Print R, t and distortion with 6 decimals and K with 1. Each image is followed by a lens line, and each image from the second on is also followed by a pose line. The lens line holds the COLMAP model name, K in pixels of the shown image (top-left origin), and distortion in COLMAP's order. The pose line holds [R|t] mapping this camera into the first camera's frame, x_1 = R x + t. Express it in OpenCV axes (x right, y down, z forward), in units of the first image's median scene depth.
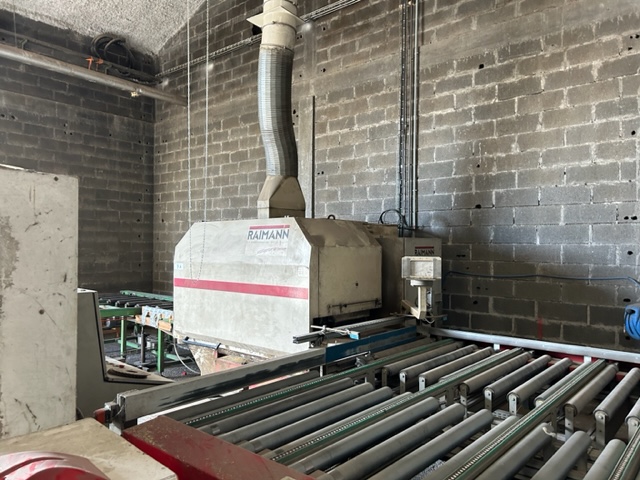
lens RADIAL K [[480.3, 0, 319.5], [0, 480.3, 244.5], [0, 0, 1]] dist [0.056376, -0.062630]
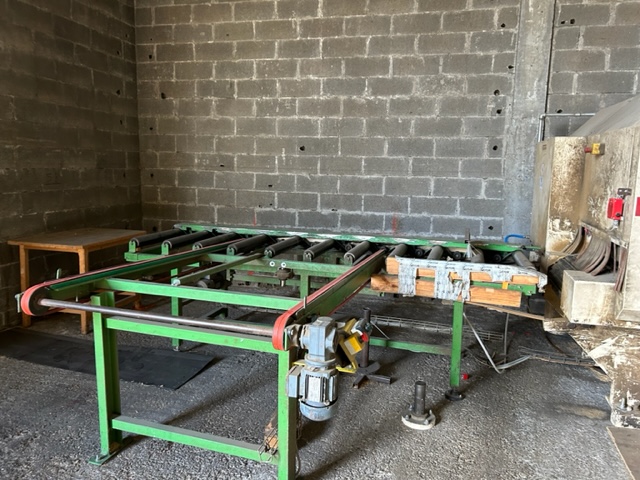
lens RADIAL K [[480.3, 0, 323.7], [0, 480.3, 236.5], [0, 0, 1]] dist [0.056376, -0.062630]
pose [[0.901217, -0.053836, 0.430011, -0.725288], [-0.015348, 0.987667, 0.155818, 0.038688], [-0.433096, -0.147025, 0.889276, 0.697778]]
